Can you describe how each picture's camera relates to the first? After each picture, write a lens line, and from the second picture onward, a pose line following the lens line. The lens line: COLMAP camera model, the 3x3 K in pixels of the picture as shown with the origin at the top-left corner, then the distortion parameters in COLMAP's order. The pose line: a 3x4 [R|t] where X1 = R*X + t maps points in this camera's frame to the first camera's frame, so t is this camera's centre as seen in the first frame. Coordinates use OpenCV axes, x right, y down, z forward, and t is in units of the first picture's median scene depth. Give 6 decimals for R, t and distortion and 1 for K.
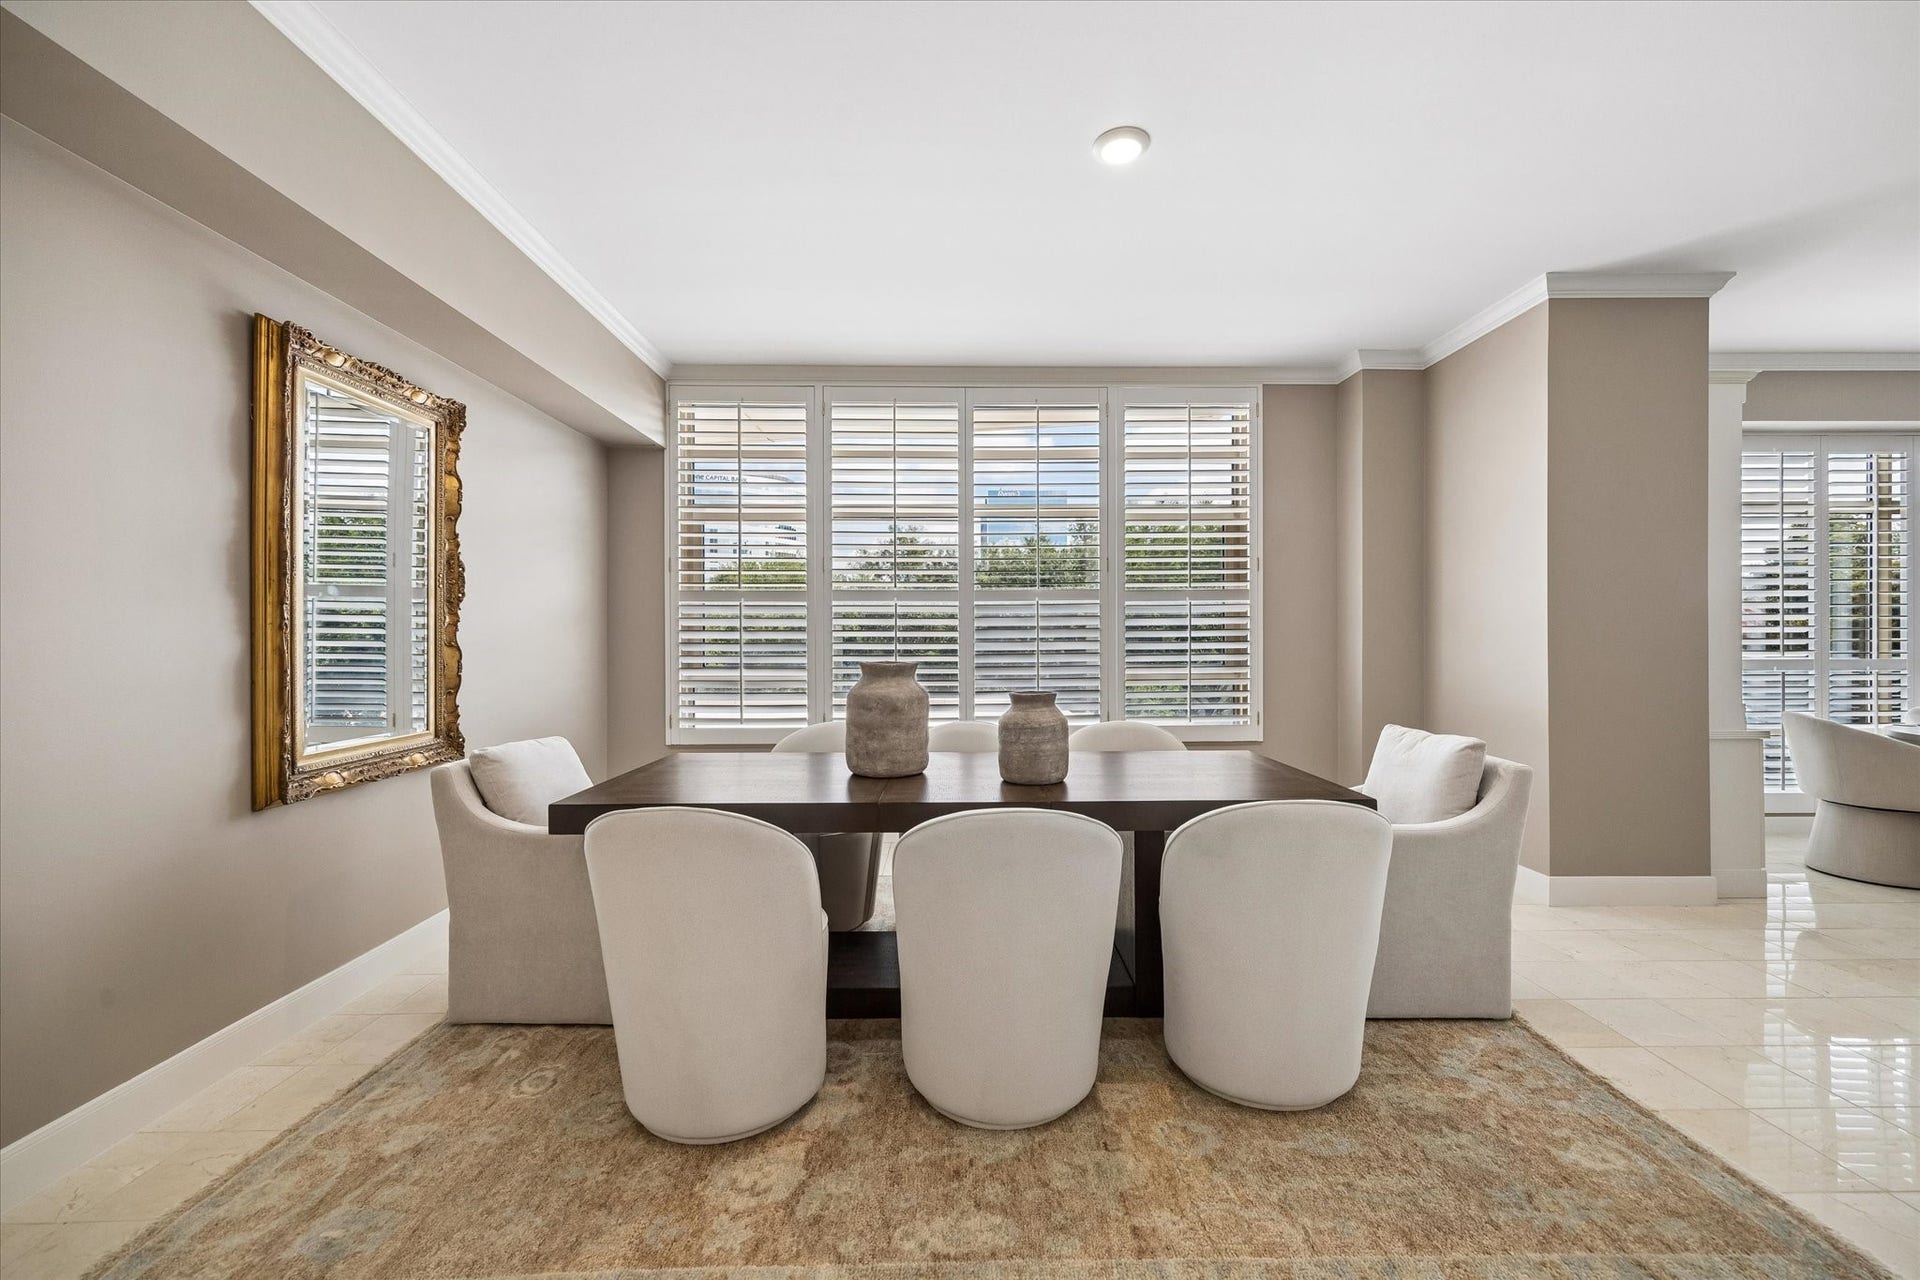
lens RADIAL K [[753.3, 0, 967.2], [0, 753.3, 646.0], [0, 0, 1]] dist [0.000674, 0.000133]
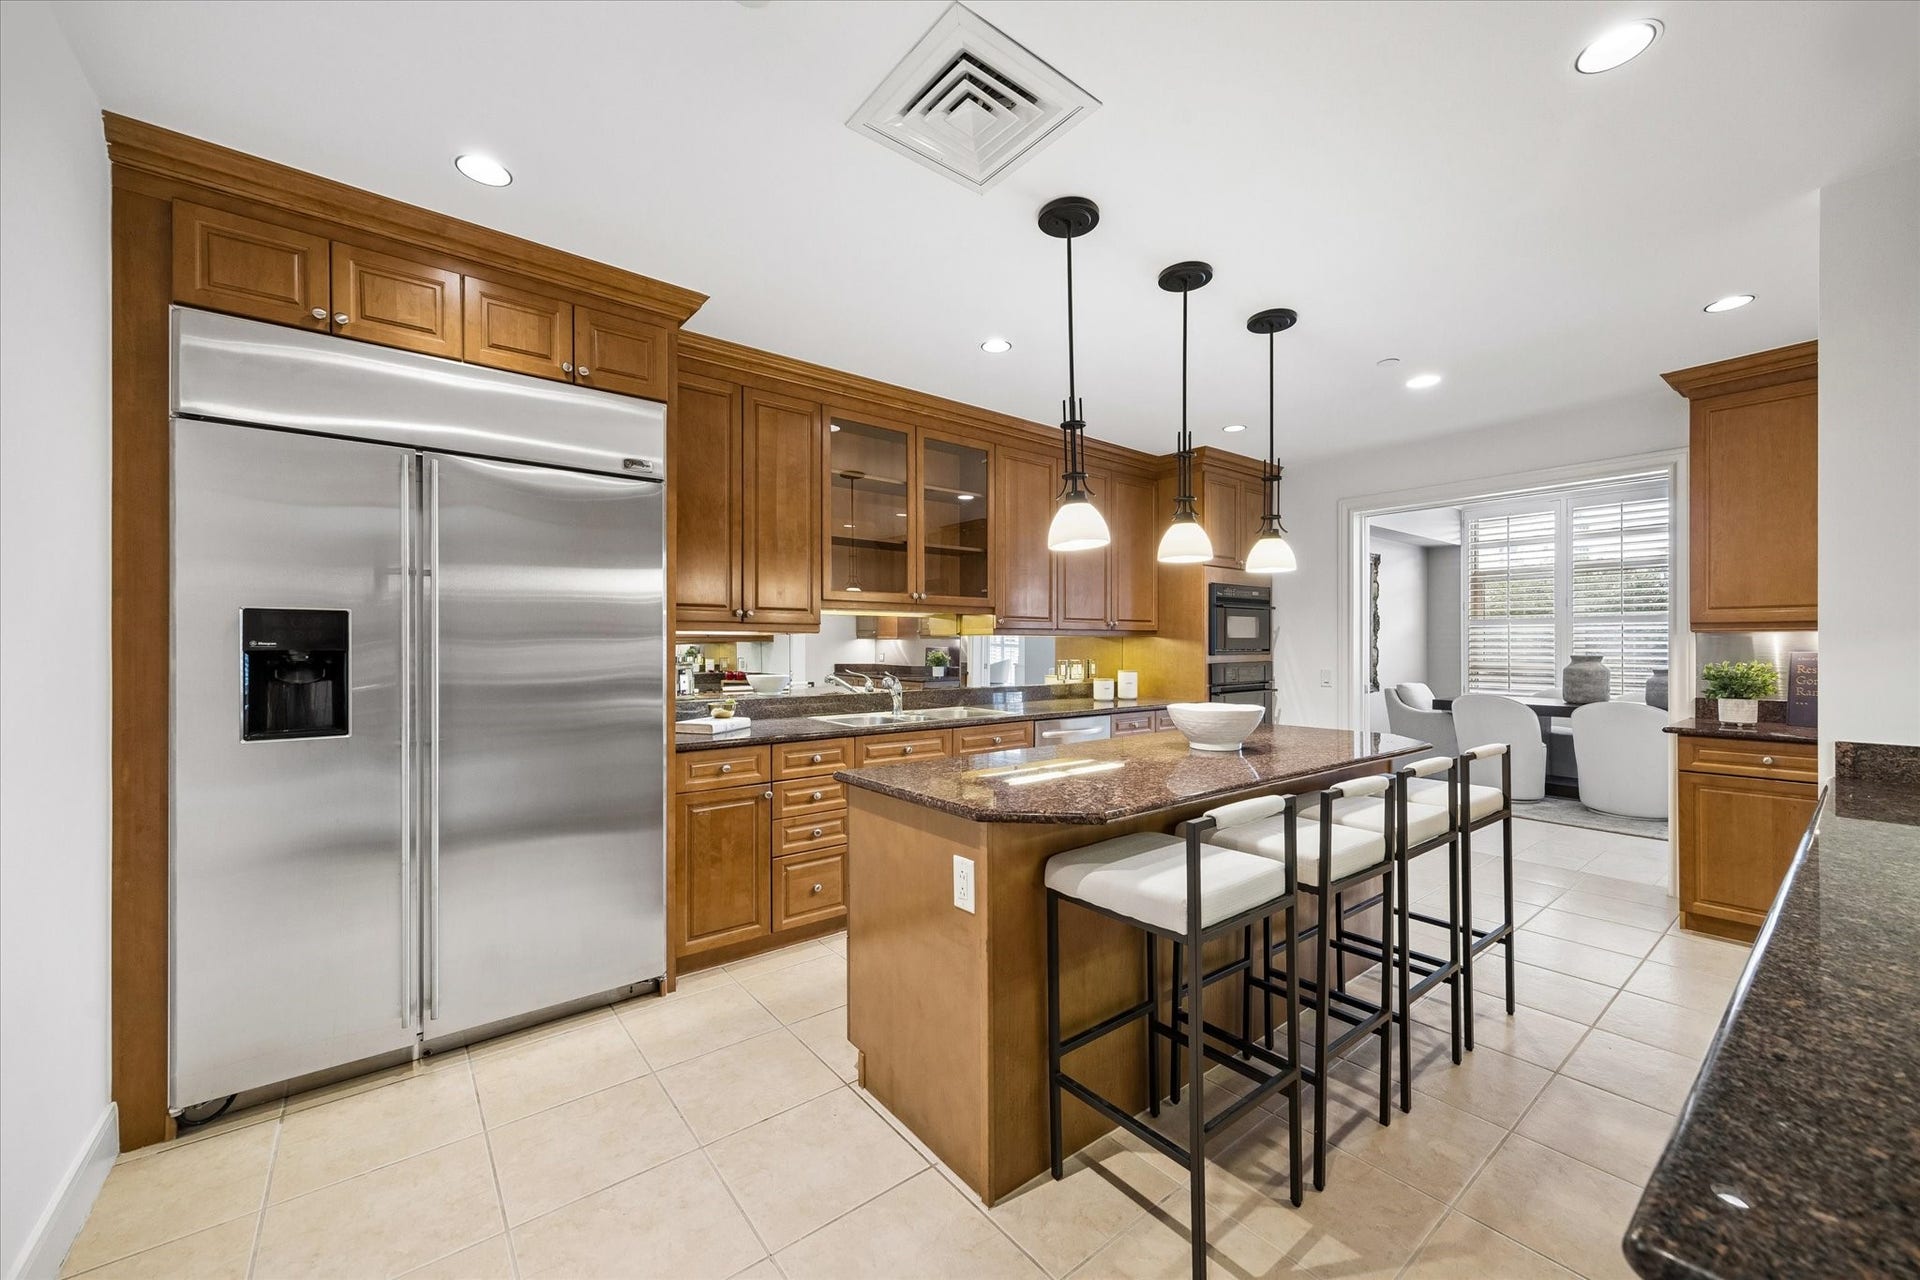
lens RADIAL K [[753.3, 0, 967.2], [0, 753.3, 646.0], [0, 0, 1]] dist [0.000674, 0.000133]
pose [[0.602379, -0.005182, -0.798193, 0.539876], [-0.021973, 0.999492, -0.023071, 0.084198], [0.797908, 0.031436, 0.601959, -1.682748]]
